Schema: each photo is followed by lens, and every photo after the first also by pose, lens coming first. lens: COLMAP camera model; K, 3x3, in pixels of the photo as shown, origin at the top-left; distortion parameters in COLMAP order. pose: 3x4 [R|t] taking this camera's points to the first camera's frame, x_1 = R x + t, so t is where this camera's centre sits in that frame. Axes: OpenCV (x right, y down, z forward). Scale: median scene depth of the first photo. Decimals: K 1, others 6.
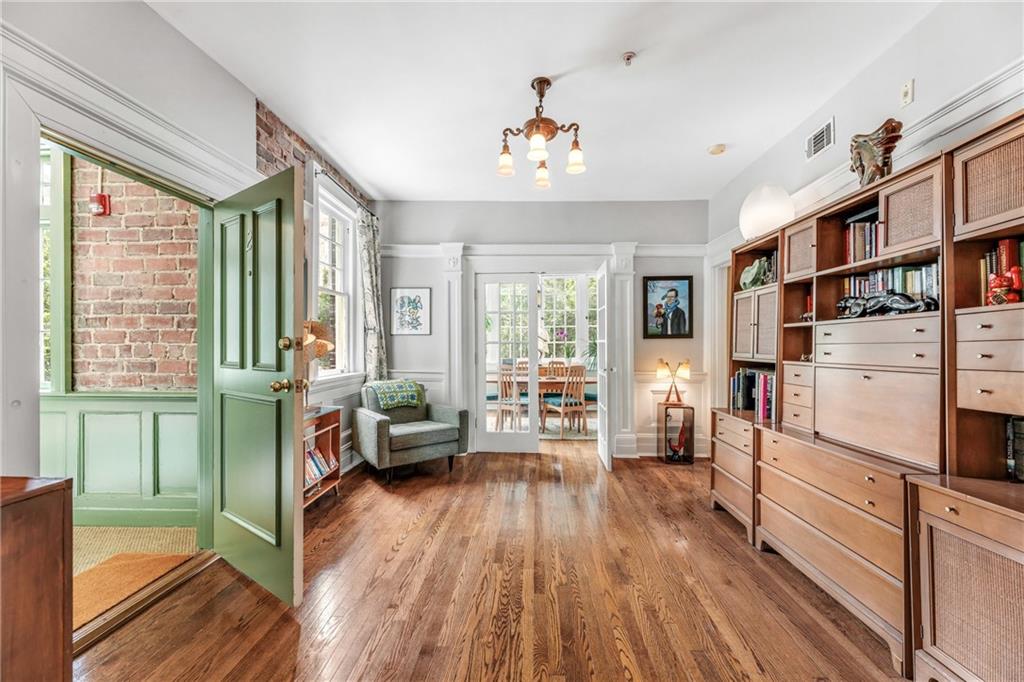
lens RADIAL K [[416.6, 0, 515.3], [0, 416.6, 341.9], [0, 0, 1]] dist [0.000583, -0.001997]
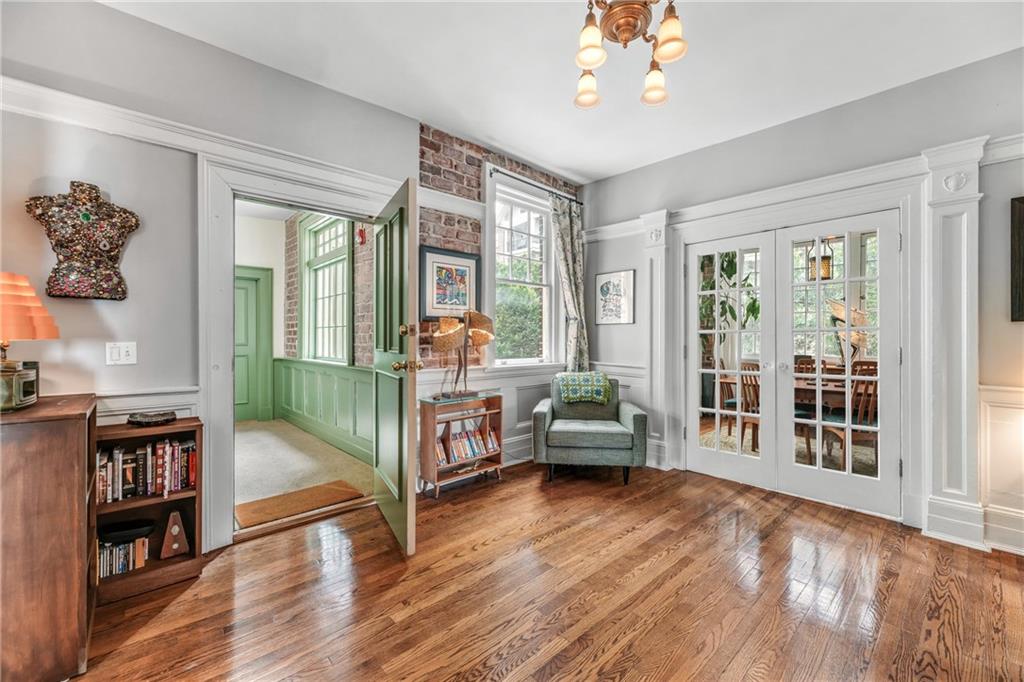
lens RADIAL K [[416.6, 0, 500.6], [0, 416.6, 334.9], [0, 0, 1]] dist [0.000583, -0.001997]
pose [[0.712592, 0.000180, -0.701578, 0.286877], [-0.000491, 1.000000, -0.000242, 0.010002], [0.701578, 0.000517, 0.712592, 0.252817]]
